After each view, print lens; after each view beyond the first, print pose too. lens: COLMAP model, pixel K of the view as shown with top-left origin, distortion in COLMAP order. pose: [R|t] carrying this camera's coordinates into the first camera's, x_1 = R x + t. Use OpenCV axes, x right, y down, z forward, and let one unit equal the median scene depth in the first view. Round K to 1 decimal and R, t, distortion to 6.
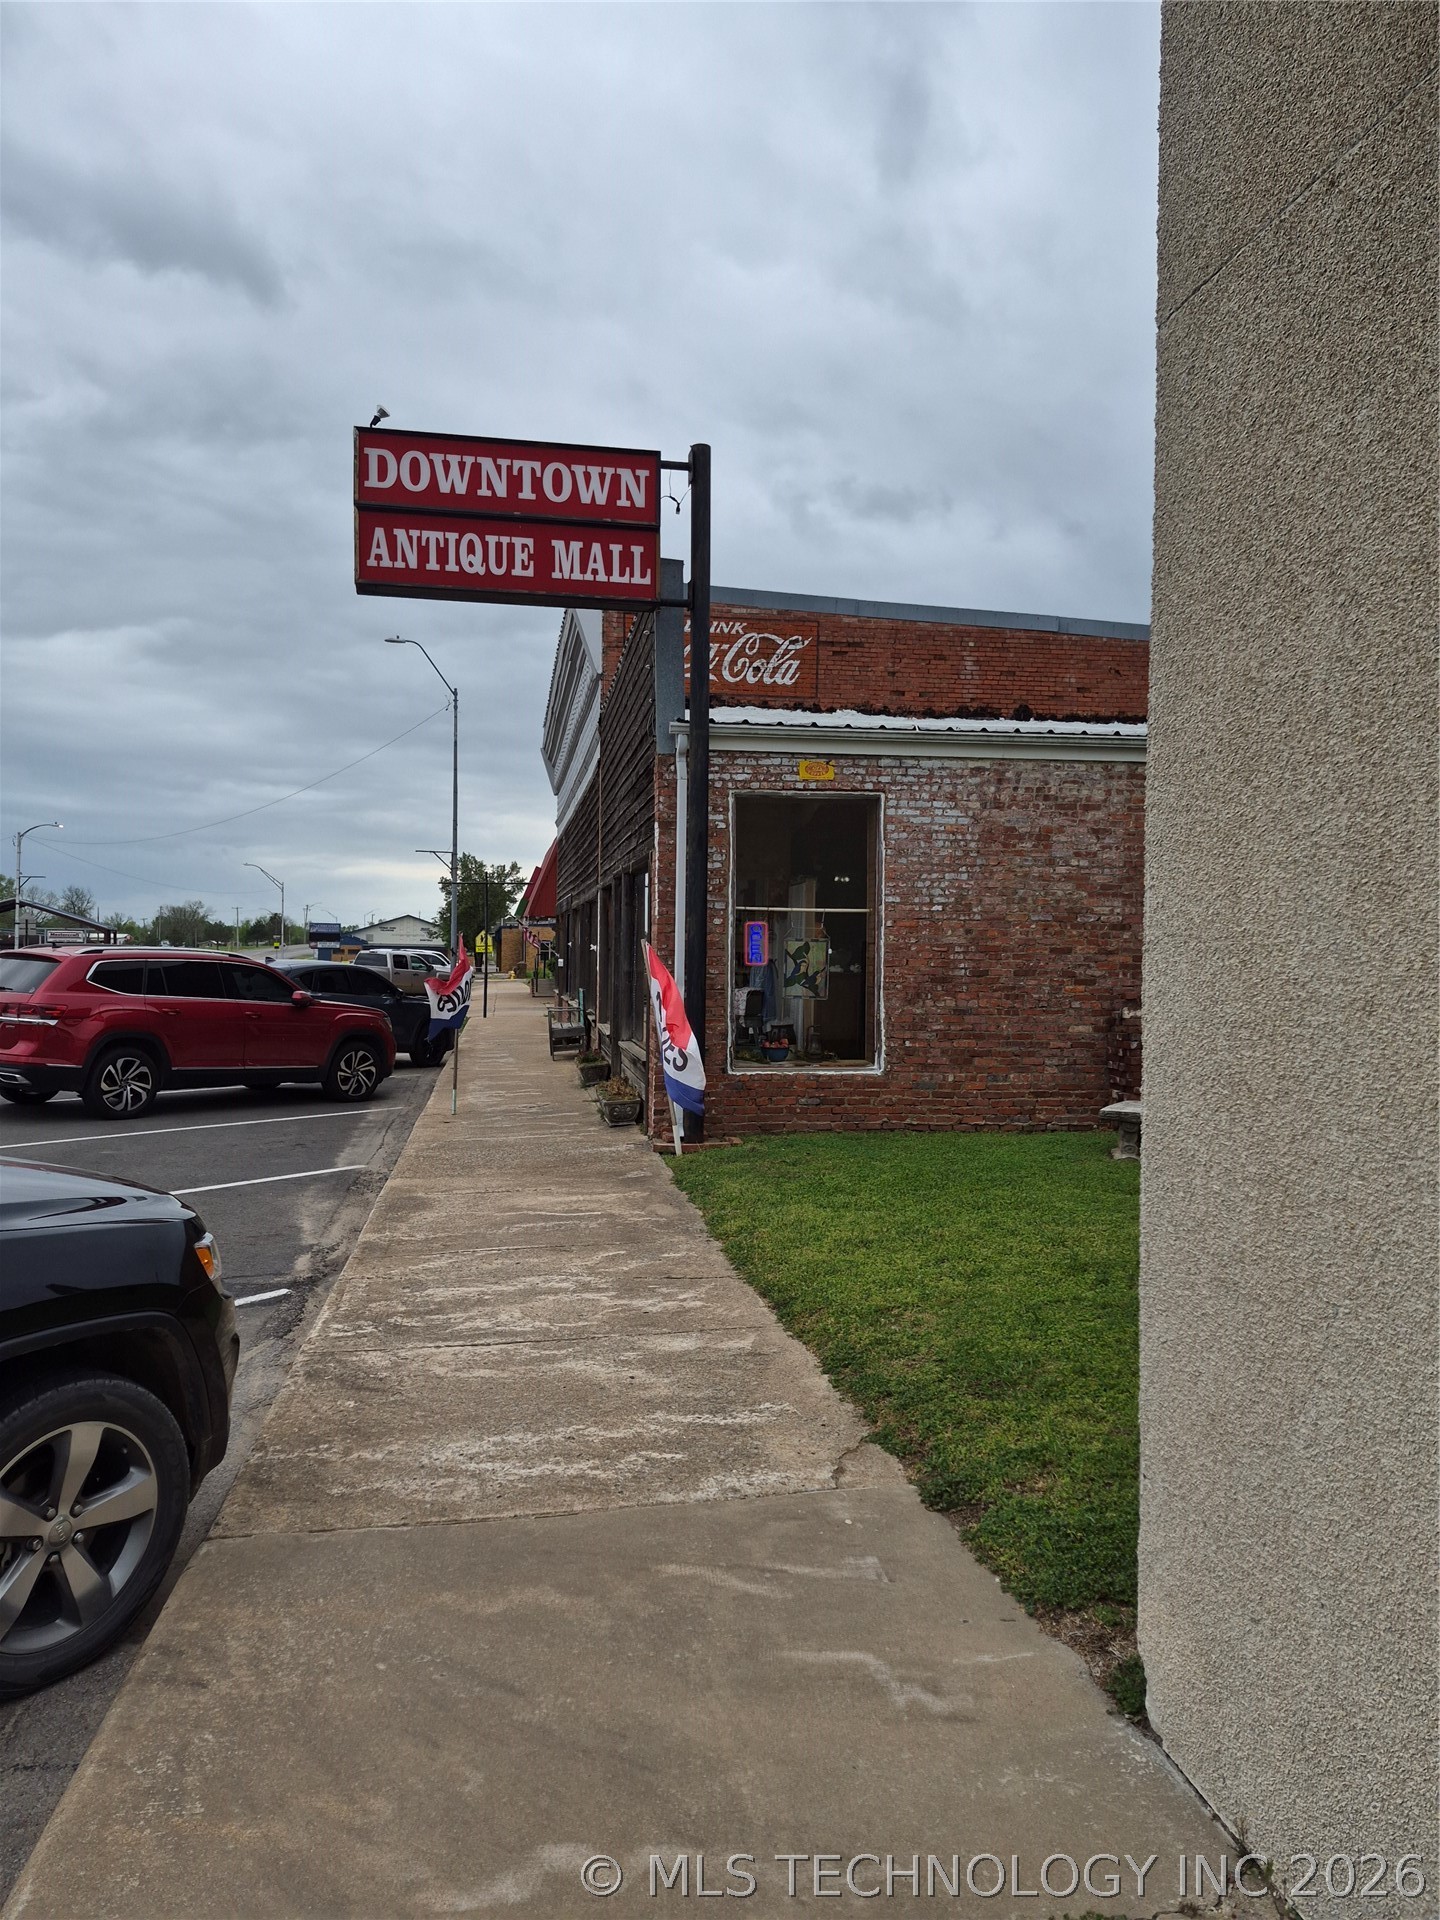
lens RADIAL K [[1418.7, 0, 686.9], [0, 1418.7, 972.6], [0, 0, 1]] dist [0.118541, -0.174211]
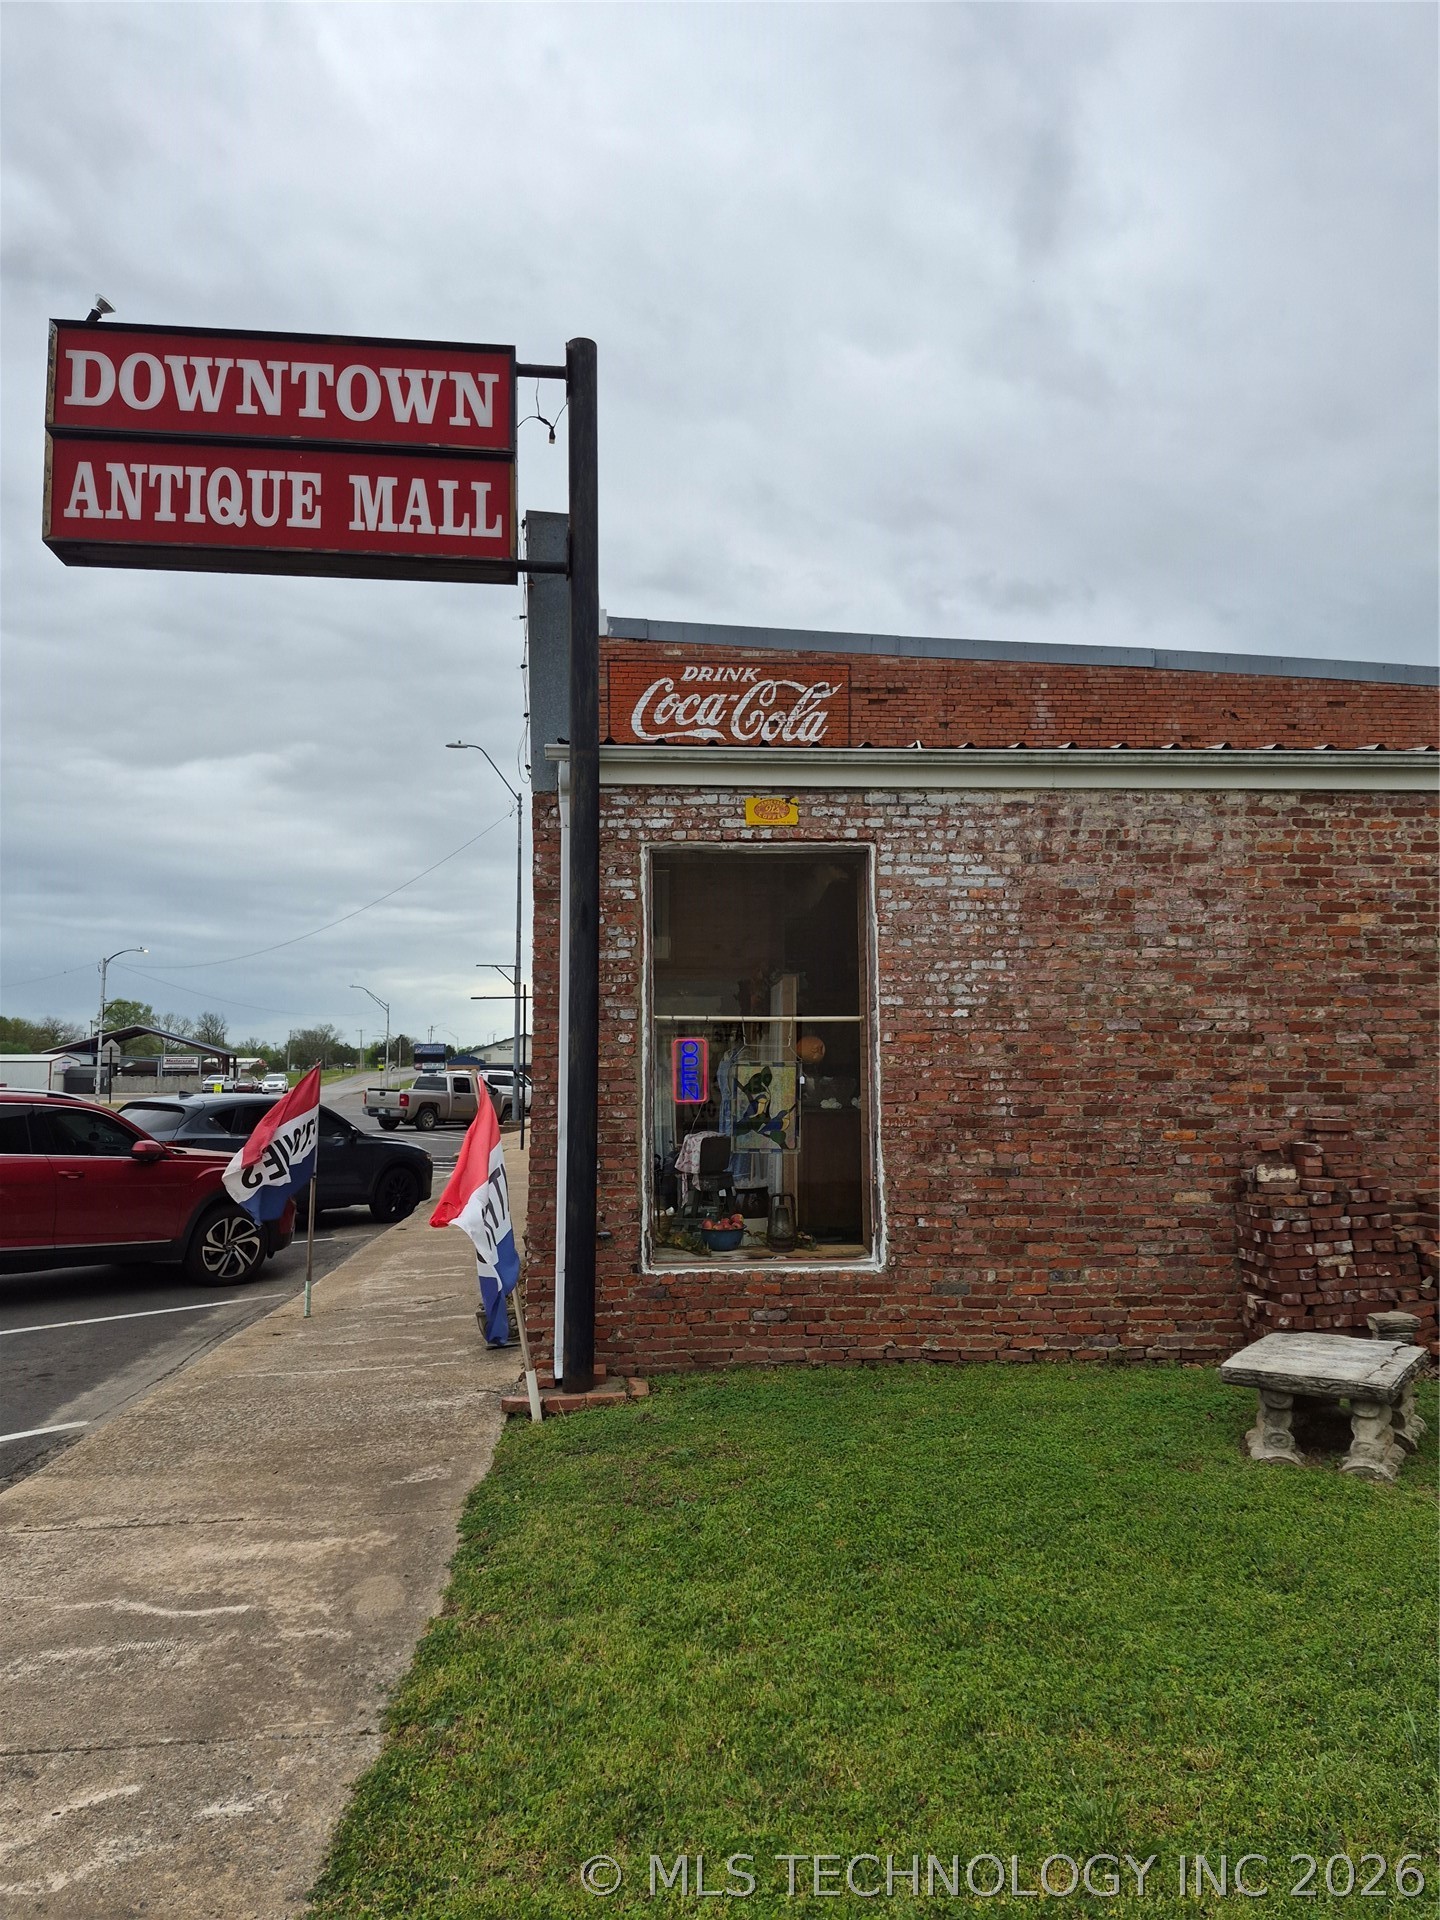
lens RADIAL K [[1328.7, 0, 744.1], [0, 1328.7, 962.6], [0, 0, 1]] dist [0.098296, -0.128147]
pose [[0.997163, -0.020535, -0.072418, 0.120823], [0.013889, 0.995744, -0.091111, -0.013835], [0.073980, 0.089847, 0.993204, 0.376985]]
